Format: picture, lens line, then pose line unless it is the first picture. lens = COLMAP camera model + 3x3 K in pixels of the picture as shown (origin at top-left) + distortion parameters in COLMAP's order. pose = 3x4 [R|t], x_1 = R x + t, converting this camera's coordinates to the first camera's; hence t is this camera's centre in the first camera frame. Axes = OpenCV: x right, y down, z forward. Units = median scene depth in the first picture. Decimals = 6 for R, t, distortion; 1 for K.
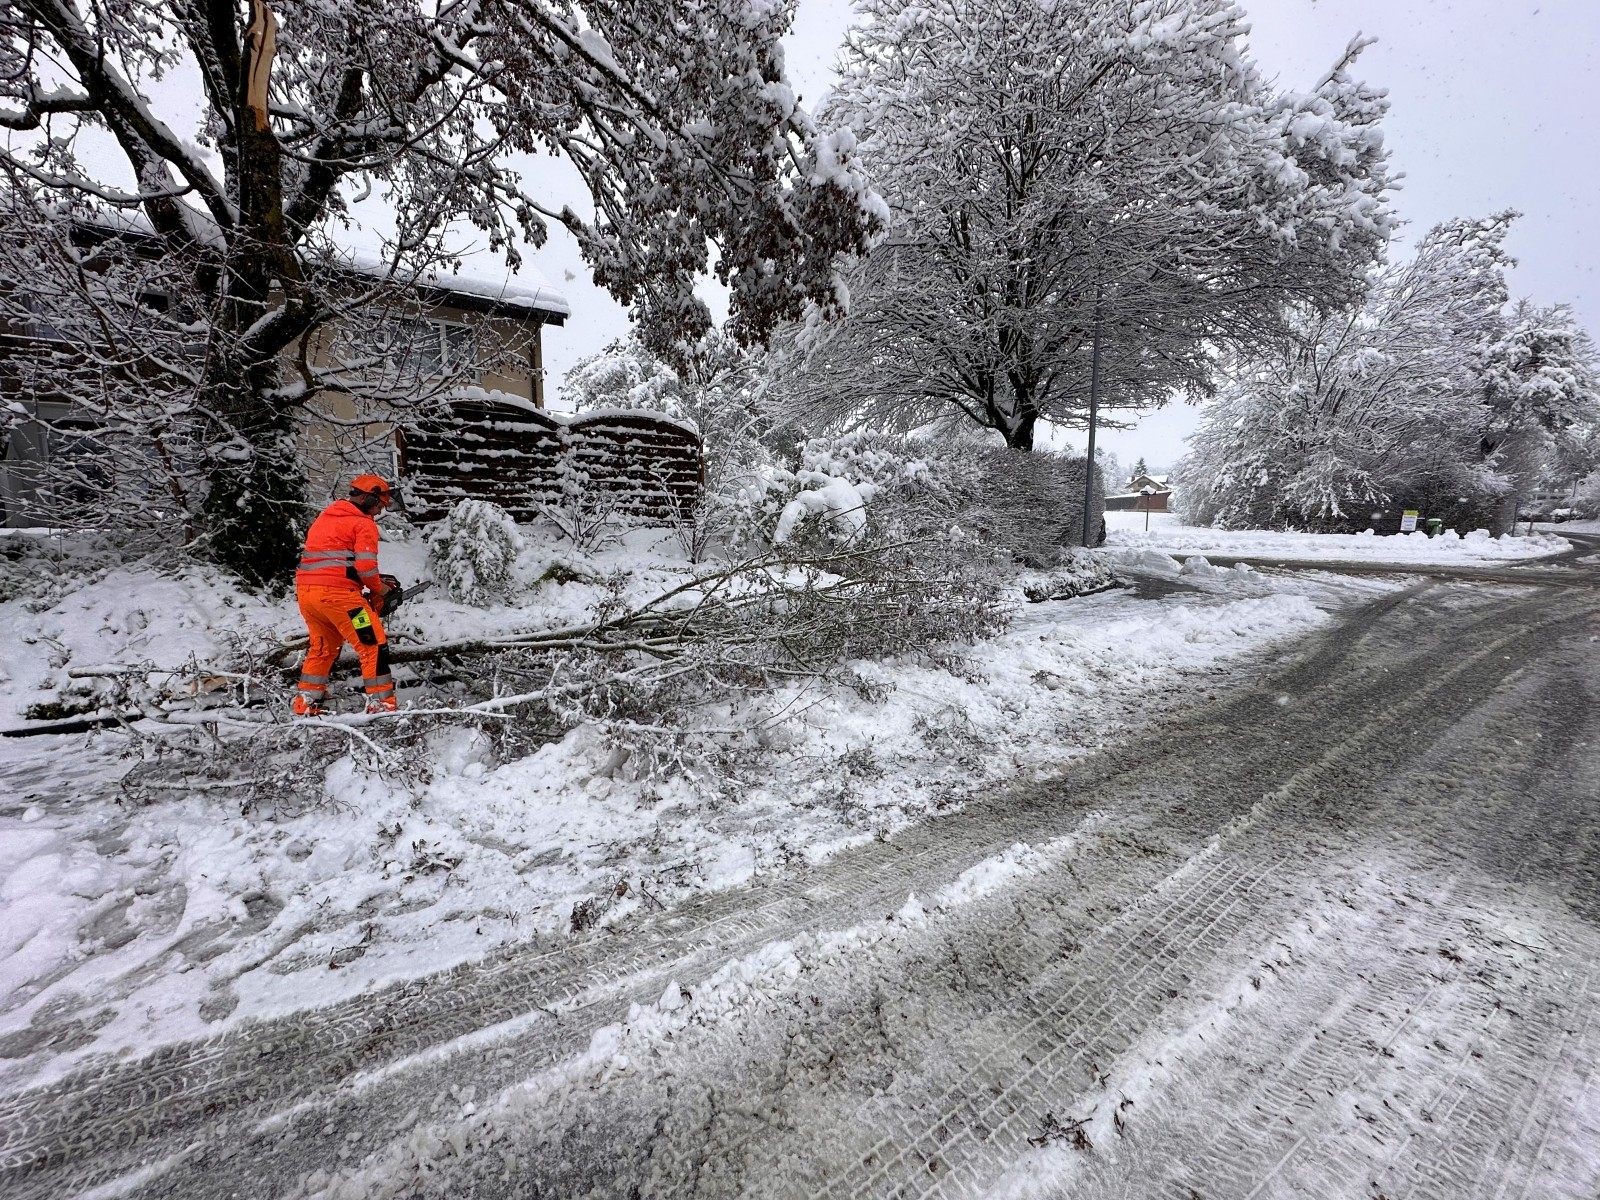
lens RADIAL K [[642.1, 0, 797.9], [0, 642.1, 603.3], [0, 0, 1]] dist [-0.000435, 0.000171]
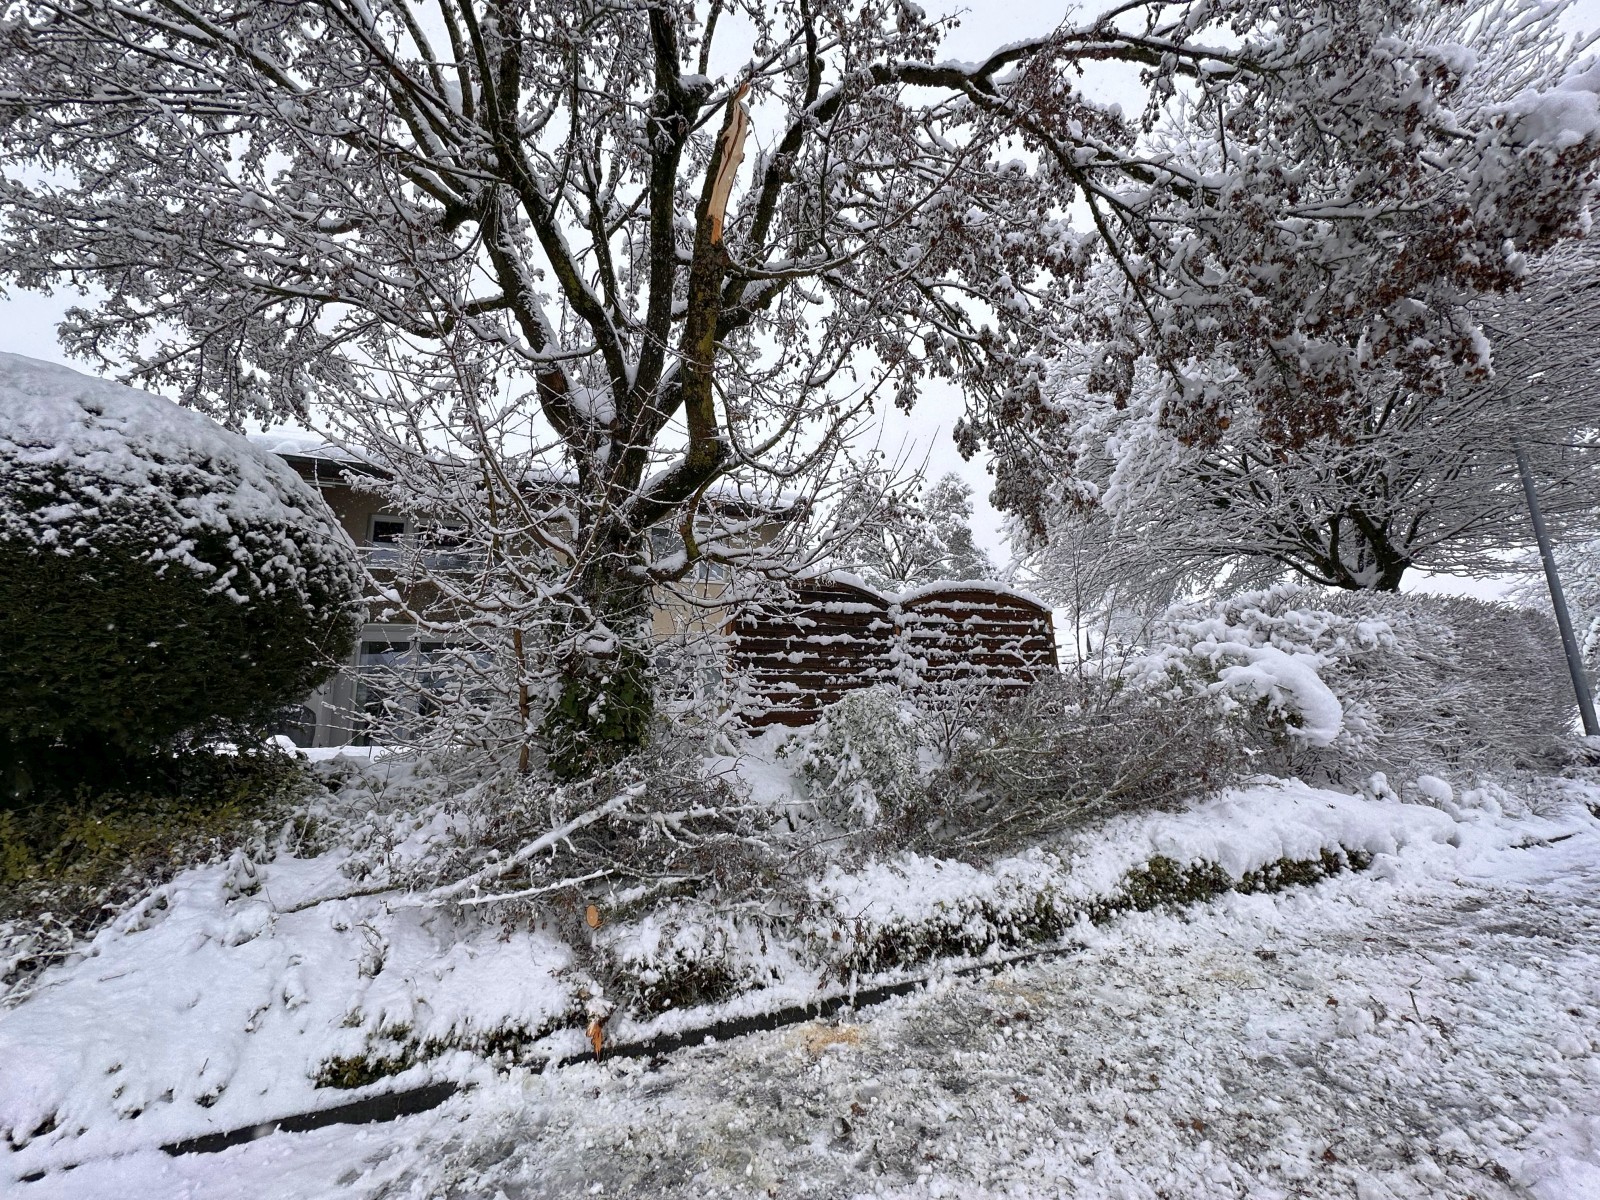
lens RADIAL K [[642.1, 0, 803.2], [0, 642.1, 598.6], [0, 0, 1]] dist [-0.000435, 0.000171]
pose [[0.973049, -0.074109, -0.218368, -0.304438], [0.003820, 0.952003, -0.306064, -0.032903], [0.230569, 0.296981, 0.926629, 0.213762]]
